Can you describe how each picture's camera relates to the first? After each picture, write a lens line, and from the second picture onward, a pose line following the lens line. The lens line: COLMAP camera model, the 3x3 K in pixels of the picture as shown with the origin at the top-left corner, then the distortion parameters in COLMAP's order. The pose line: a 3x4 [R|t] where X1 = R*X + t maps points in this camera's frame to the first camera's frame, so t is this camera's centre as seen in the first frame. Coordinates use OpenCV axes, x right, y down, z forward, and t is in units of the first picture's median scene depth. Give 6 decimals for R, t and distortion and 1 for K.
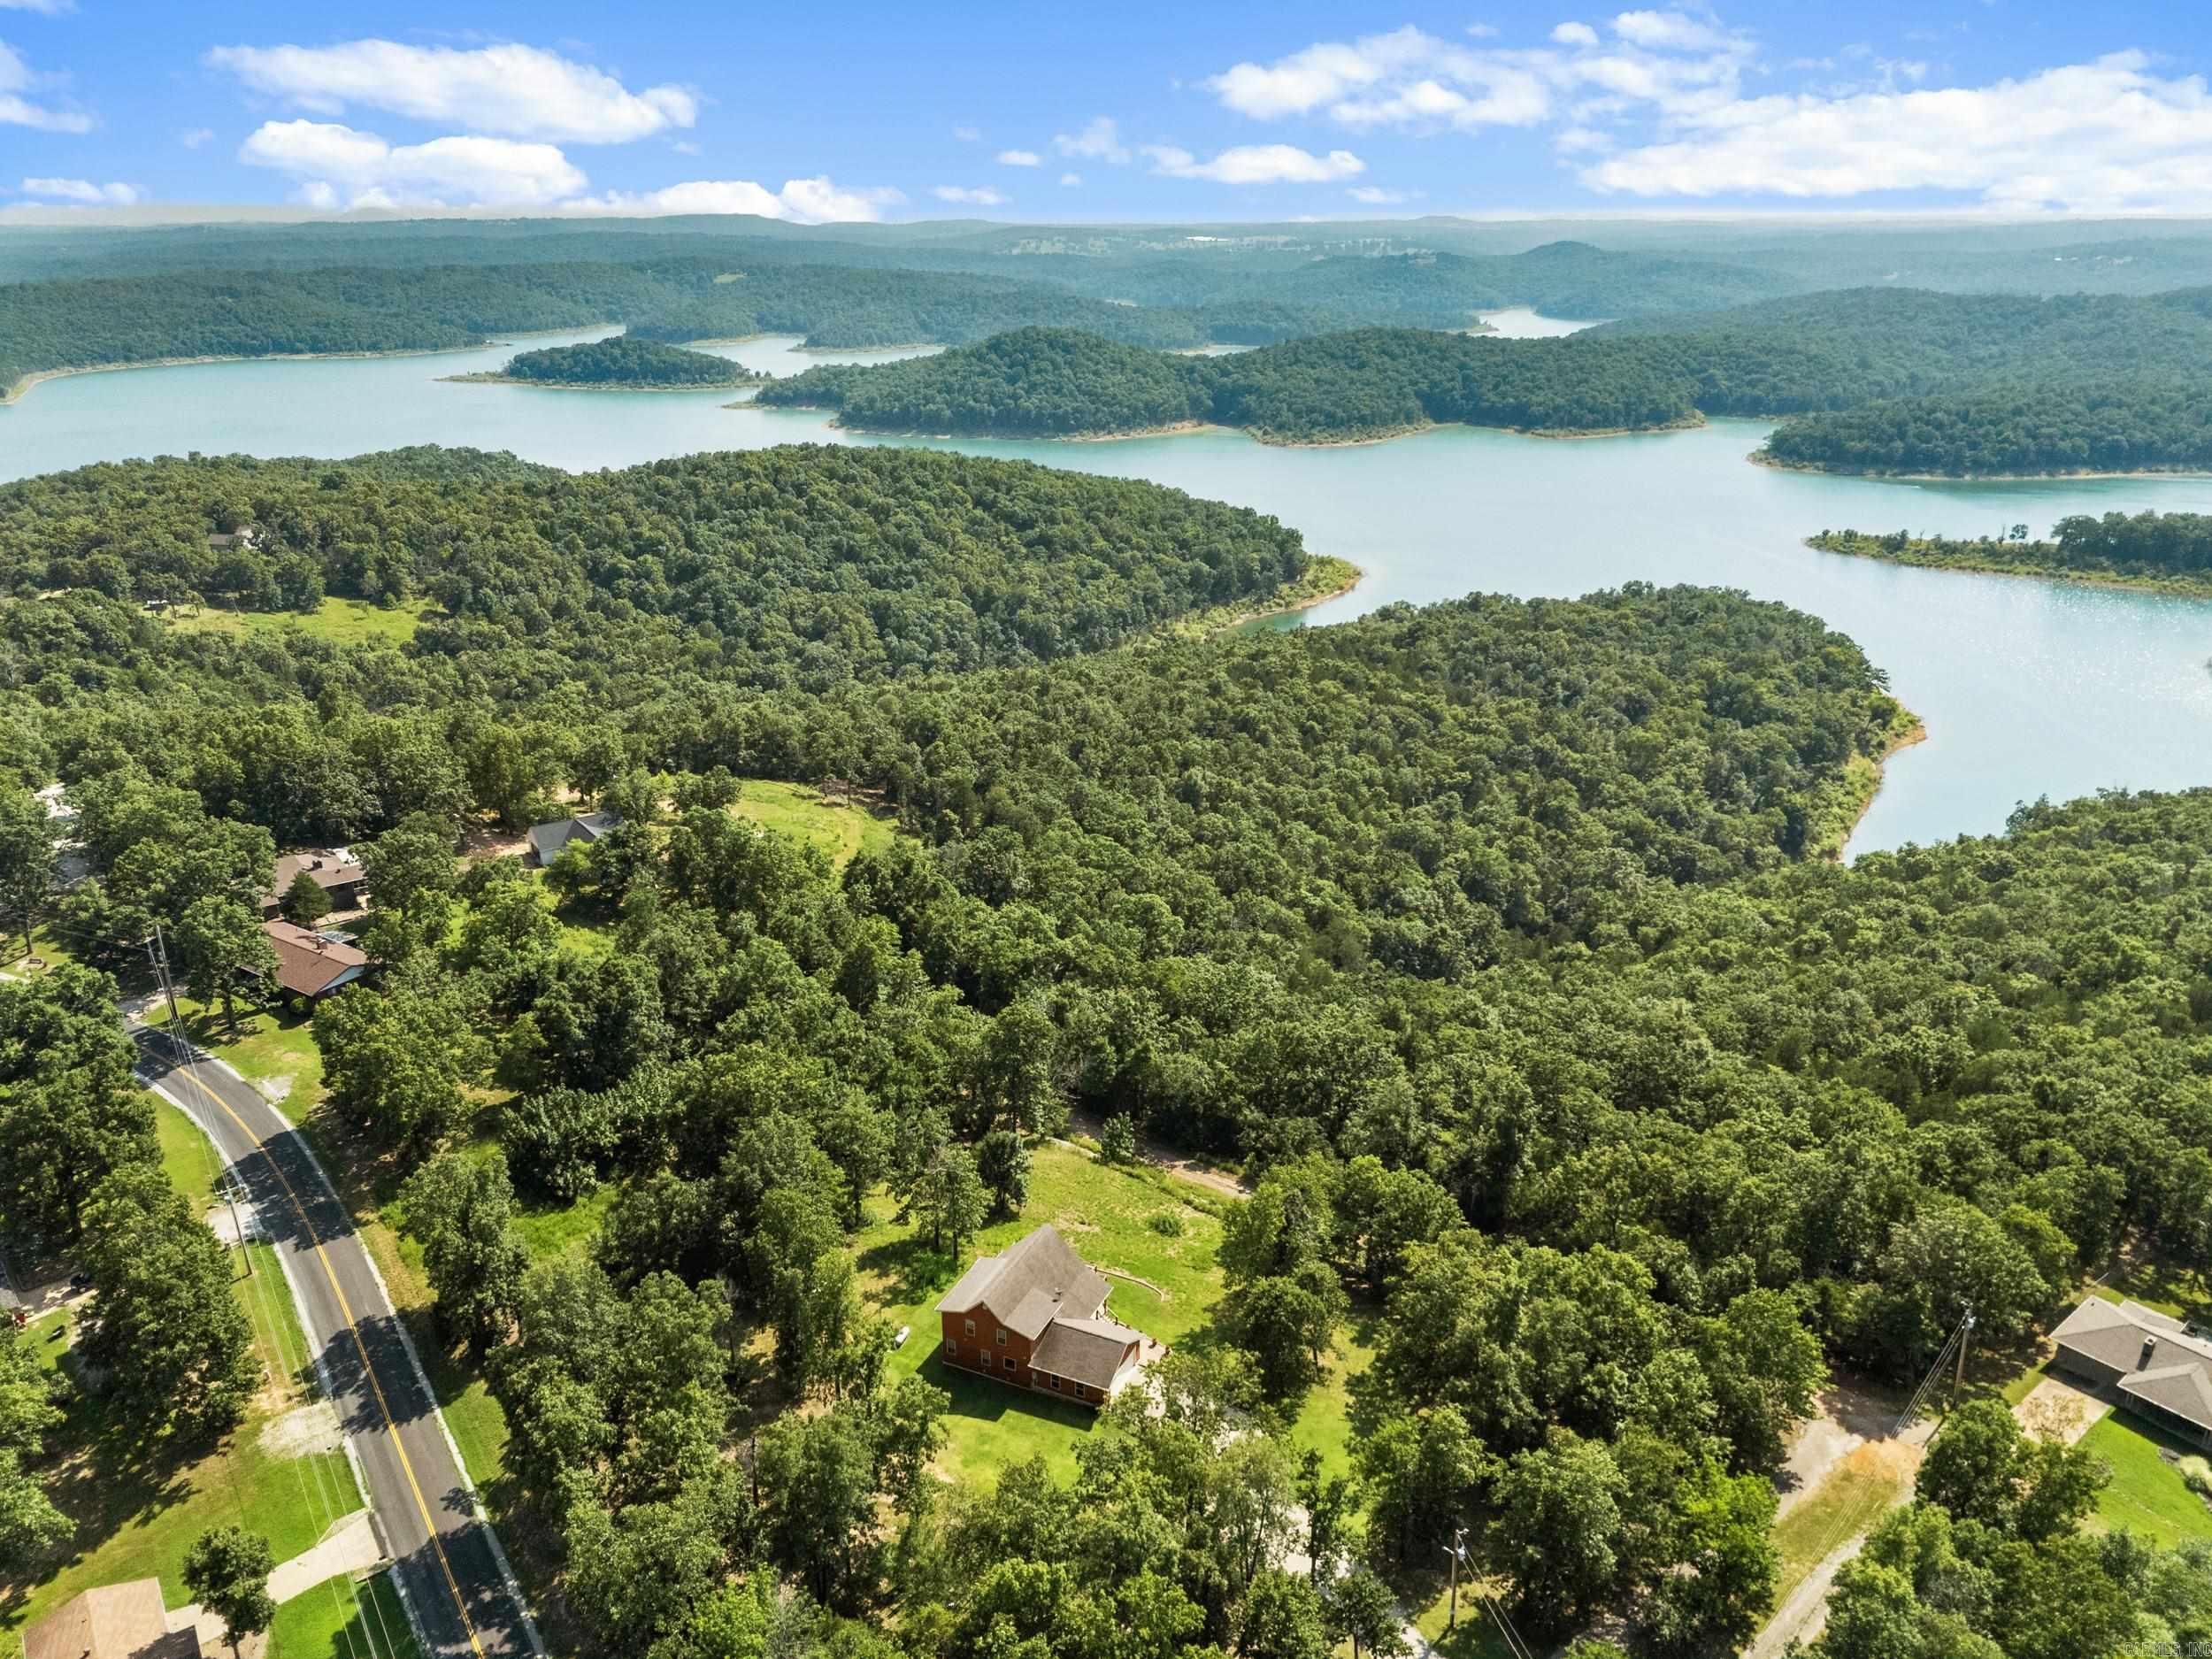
lens RADIAL K [[1616.7, 0, 1118.5], [0, 1616.7, 830.1], [0, 0, 1]] dist [0.058436, -0.053036]
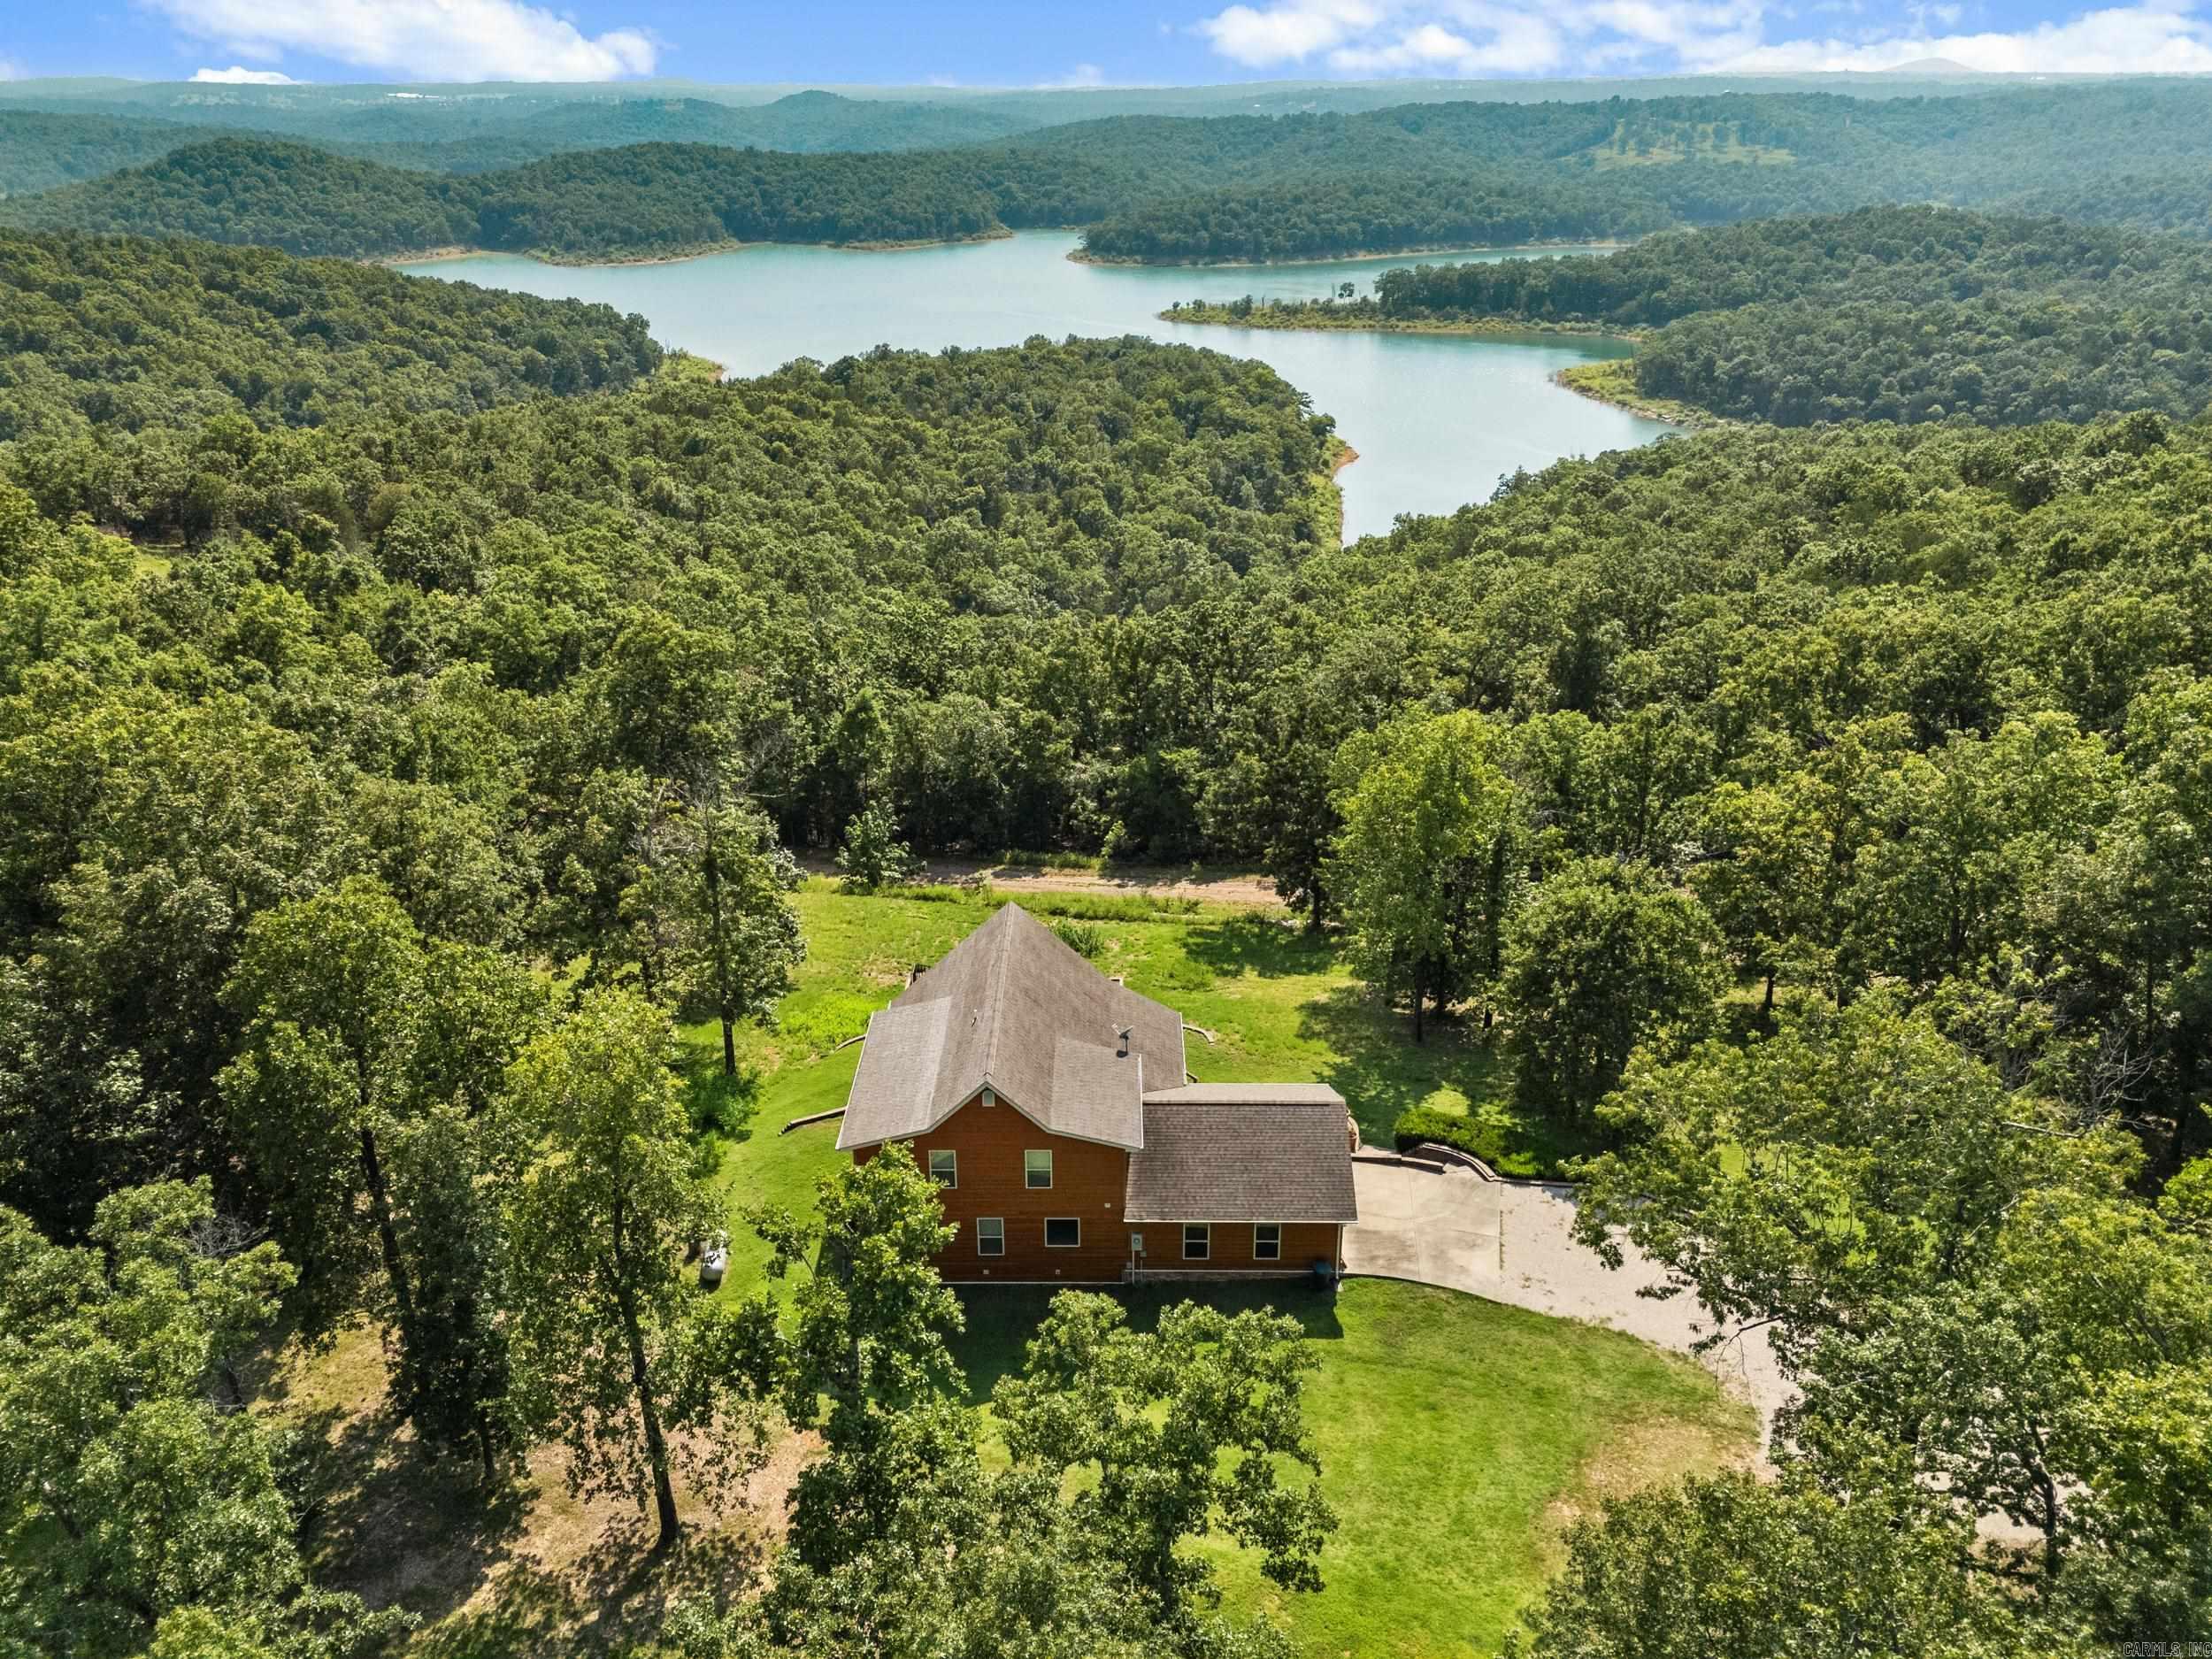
lens RADIAL K [[1611.5, 0, 1085.7], [0, 1611.5, 799.5], [0, 0, 1]] dist [0.108444, -0.106793]
pose [[0.915334, -0.165190, 0.367254, -0.042765], [0.147777, 0.986153, 0.075254, 0.046146], [-0.374600, -0.014611, 0.927071, 0.149677]]
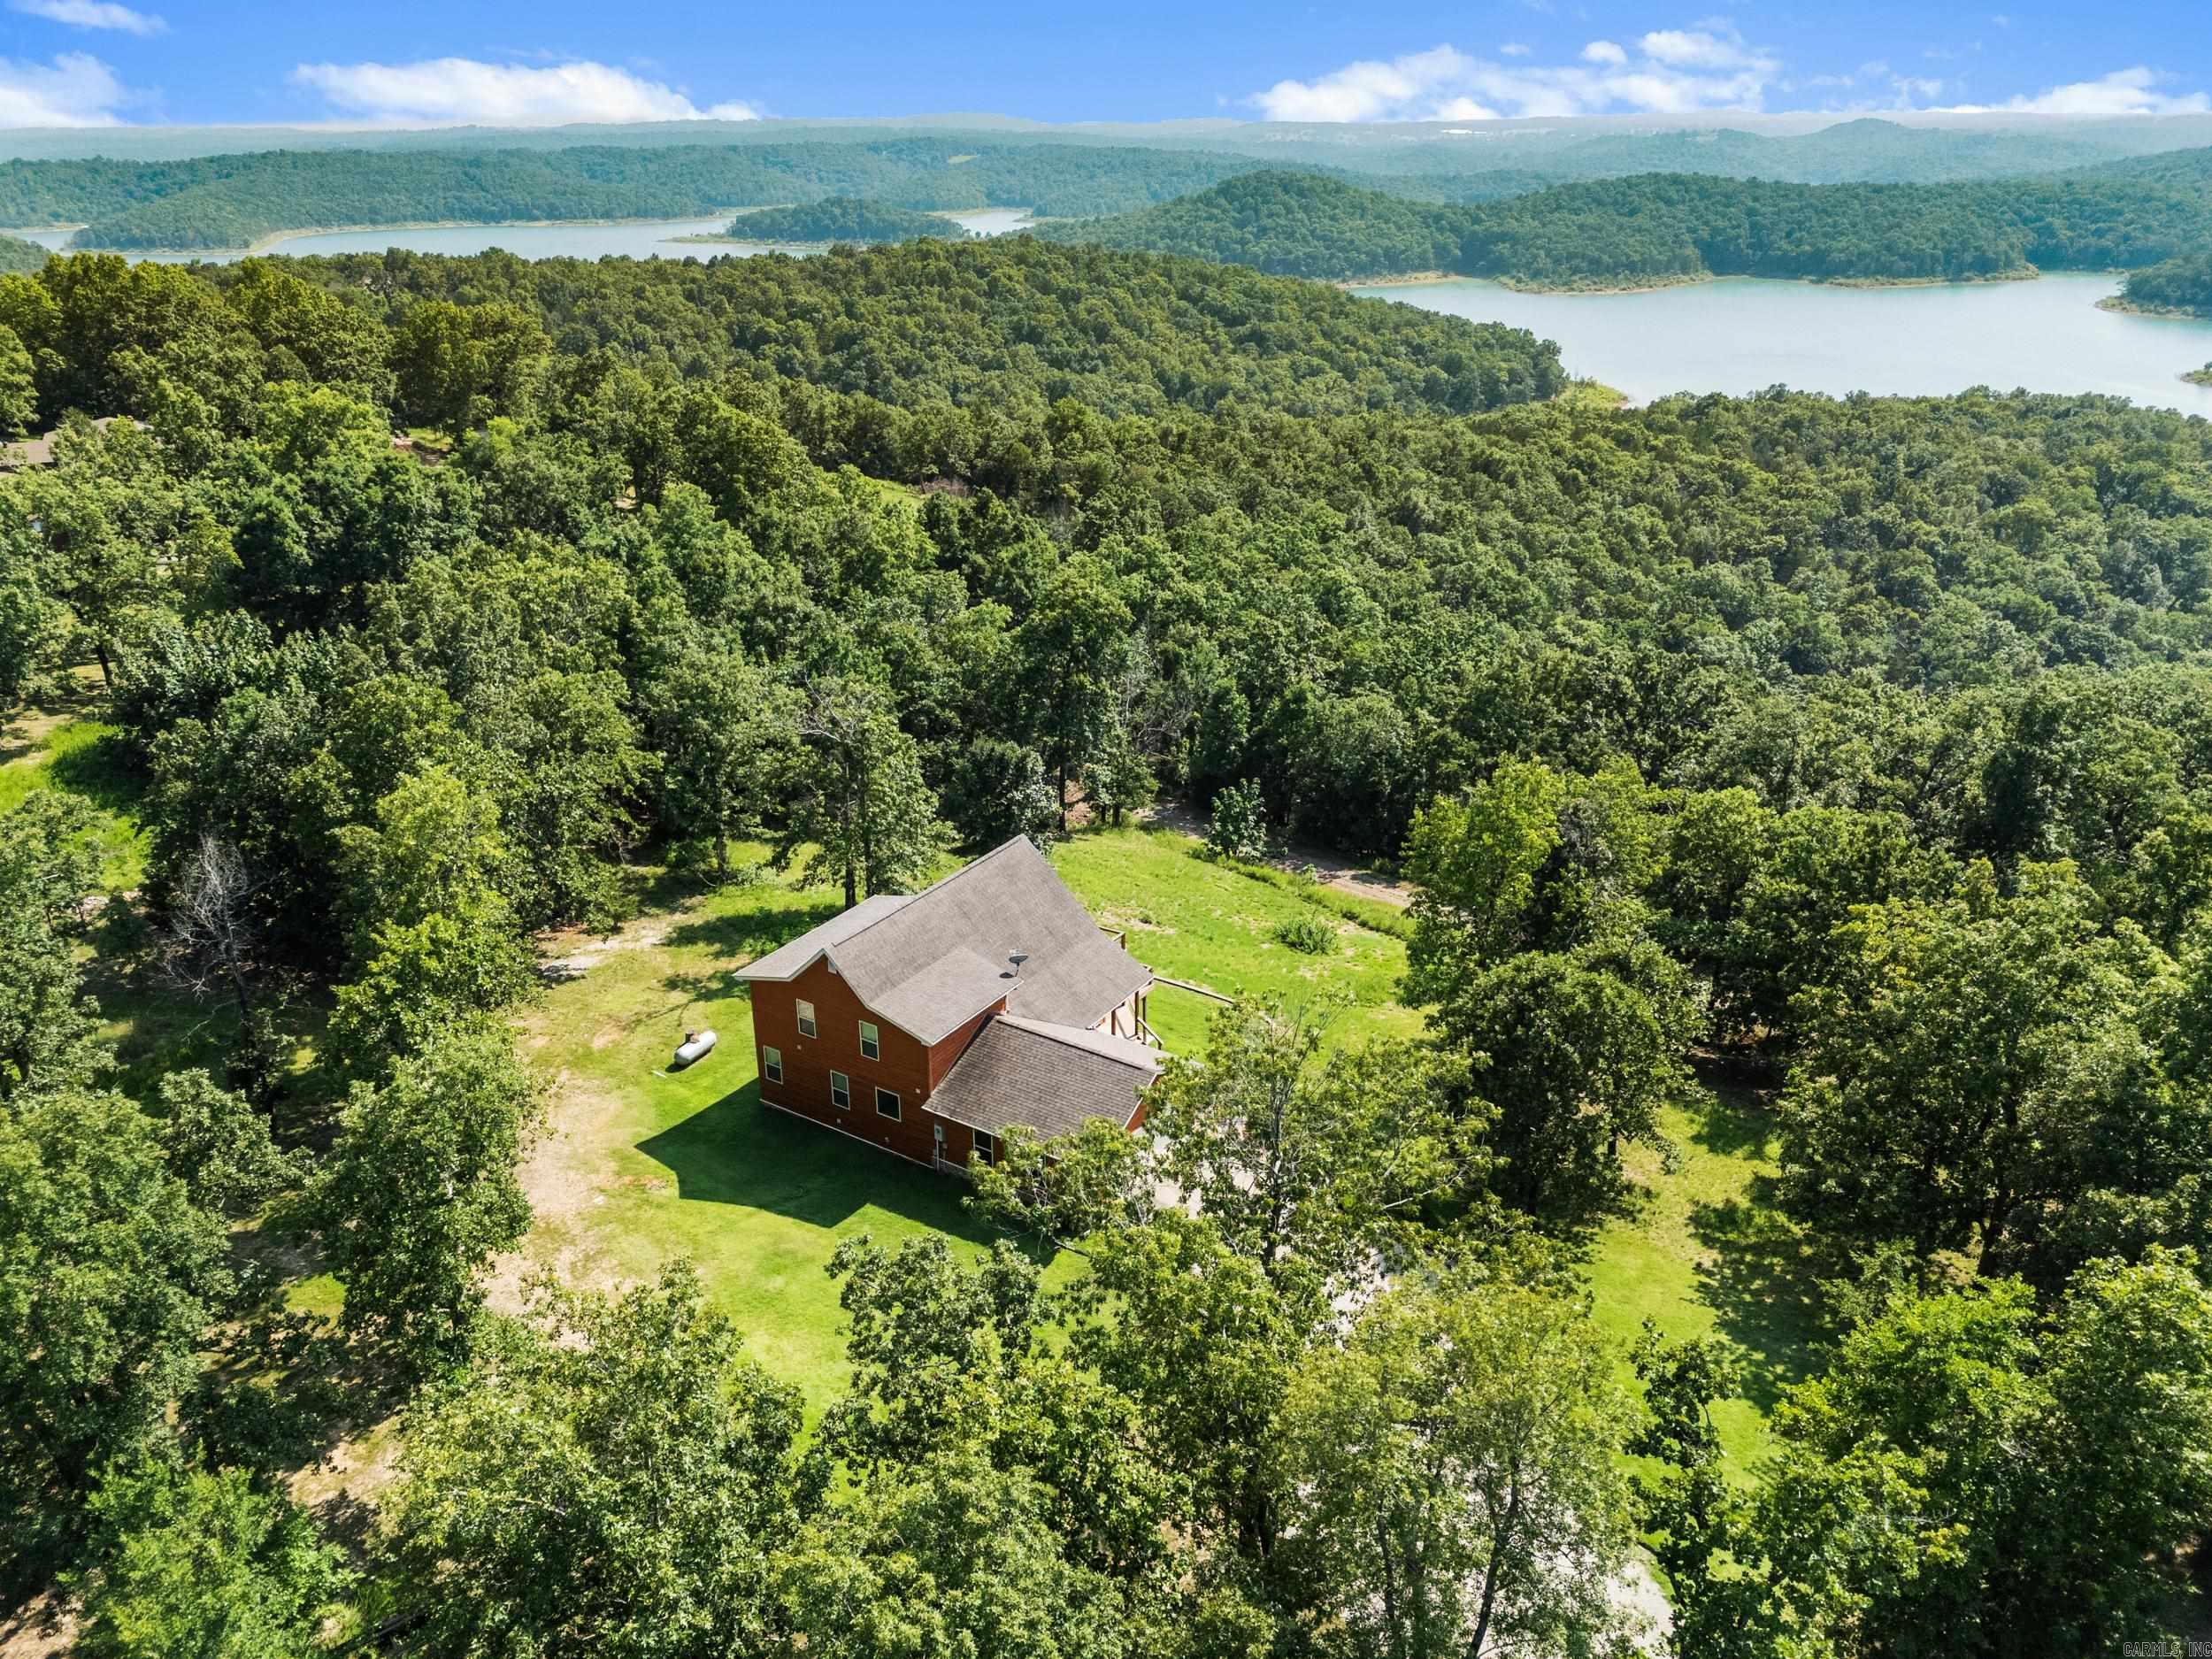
lens RADIAL K [[1616.7, 0, 1118.5], [0, 1616.7, 830.1], [0, 0, 1]] dist [0.058436, -0.053036]
pose [[0.990025, 0.050719, -0.131449, 0.010728], [-0.044576, 0.997791, 0.049265, 0.053471], [0.133657, -0.042914, 0.990098, 0.135540]]
